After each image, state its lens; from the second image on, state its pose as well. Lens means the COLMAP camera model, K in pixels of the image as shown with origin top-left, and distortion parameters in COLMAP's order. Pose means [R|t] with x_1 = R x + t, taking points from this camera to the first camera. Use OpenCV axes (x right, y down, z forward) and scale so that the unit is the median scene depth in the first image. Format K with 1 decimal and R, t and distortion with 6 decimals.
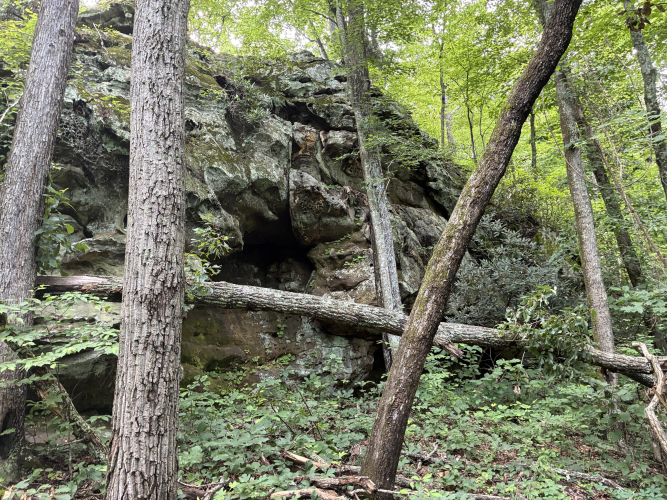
lens RADIAL K [[502.8, 0, 334.2], [0, 502.8, 234.6], [0, 0, 1]] dist [0.049737, -0.055667]
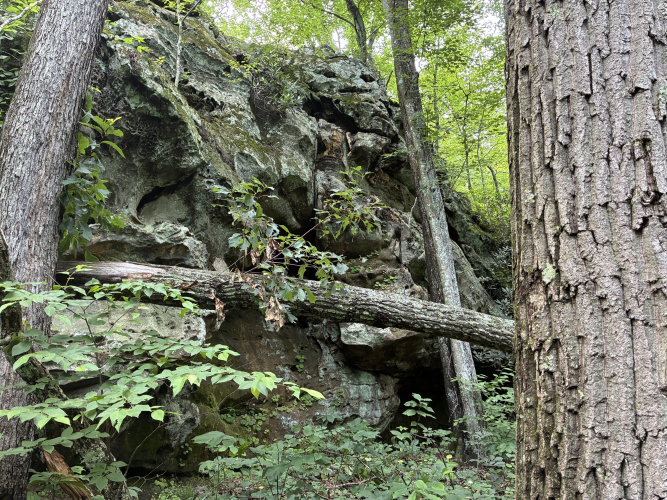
lens RADIAL K [[502.8, 0, 334.2], [0, 502.8, 234.6], [0, 0, 1]] dist [0.049737, -0.055667]
pose [[0.993252, 0.047304, 0.105893, -0.147411], [-0.039741, 0.996582, -0.072426, 0.039659], [-0.108957, 0.067729, 0.991736, 0.166013]]
